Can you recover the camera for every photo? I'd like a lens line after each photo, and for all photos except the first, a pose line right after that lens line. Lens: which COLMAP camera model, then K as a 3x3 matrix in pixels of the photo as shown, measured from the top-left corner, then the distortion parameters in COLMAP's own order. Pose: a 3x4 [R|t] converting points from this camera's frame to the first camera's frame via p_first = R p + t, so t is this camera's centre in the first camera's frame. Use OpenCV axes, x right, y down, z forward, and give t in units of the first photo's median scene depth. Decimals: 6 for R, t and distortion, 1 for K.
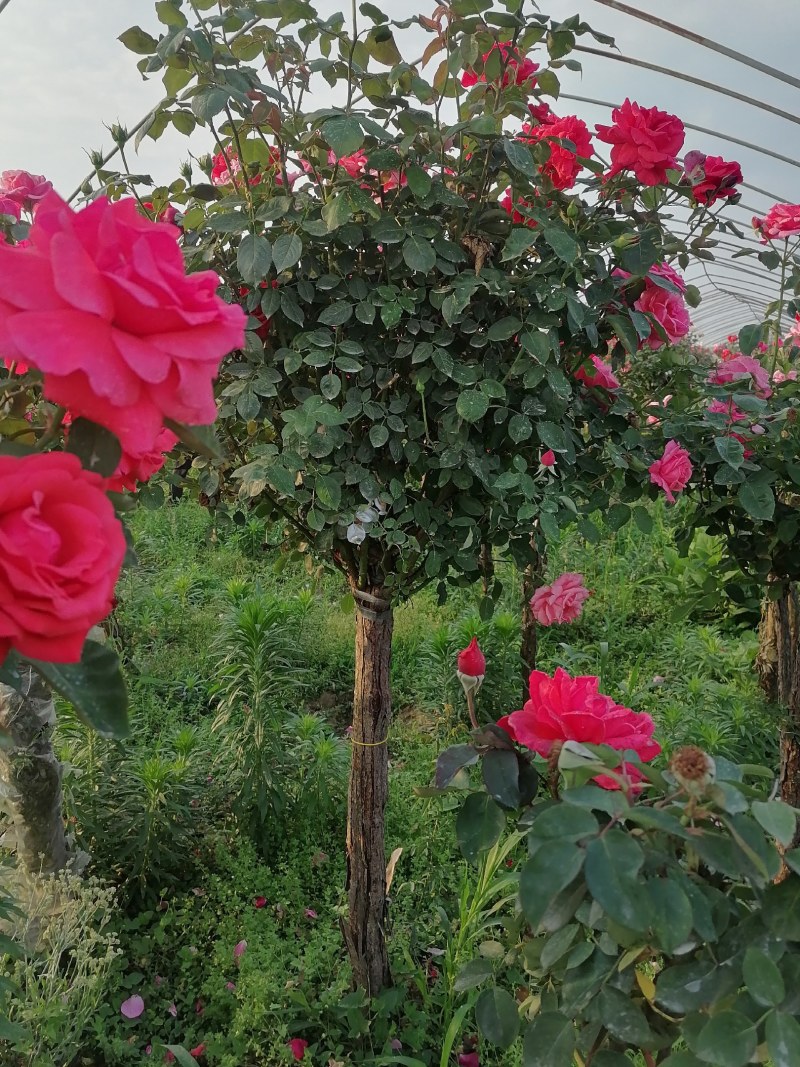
lens RADIAL K [[802.0, 0, 400.0], [0, 802.0, 533.5], [0, 0, 1]] dist [0.097350, -0.124911]
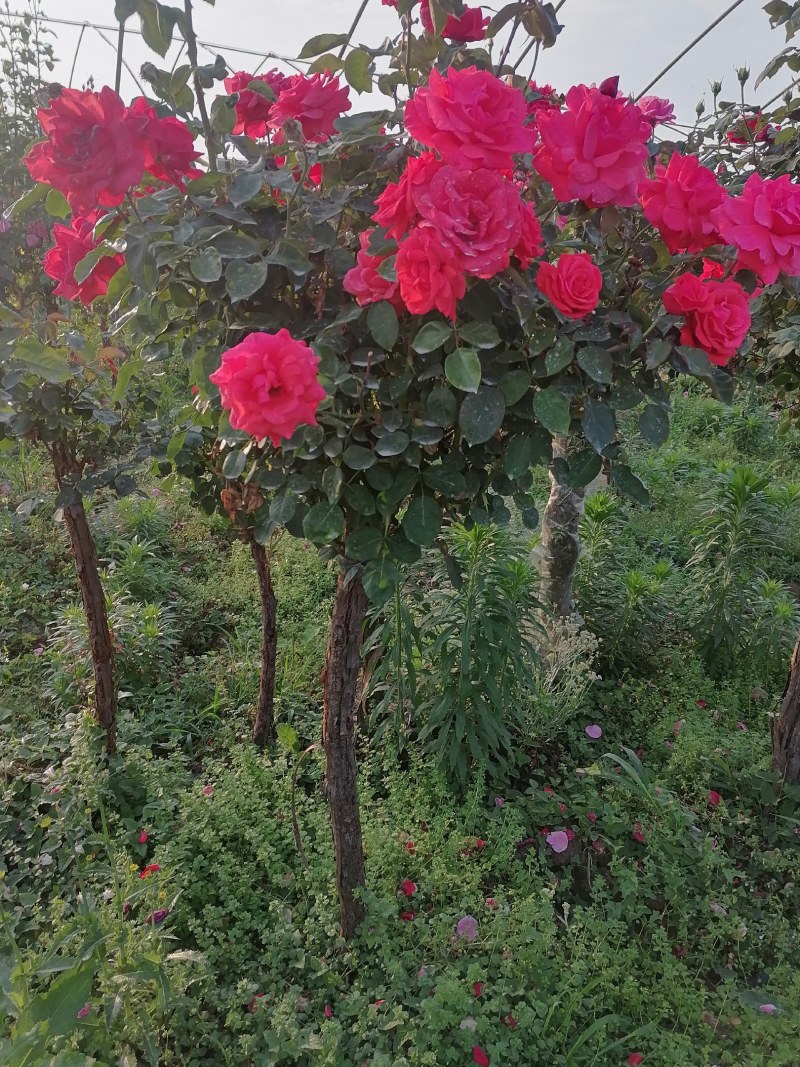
lens RADIAL K [[802.0, 0, 400.0], [0, 802.0, 533.5], [0, 0, 1]] dist [0.097350, -0.124911]
pose [[0.826242, 0.222496, -0.517512, 0.036695], [-0.153570, 0.972861, 0.173082, 0.066943], [0.541978, -0.063534, 0.837988, -0.306461]]
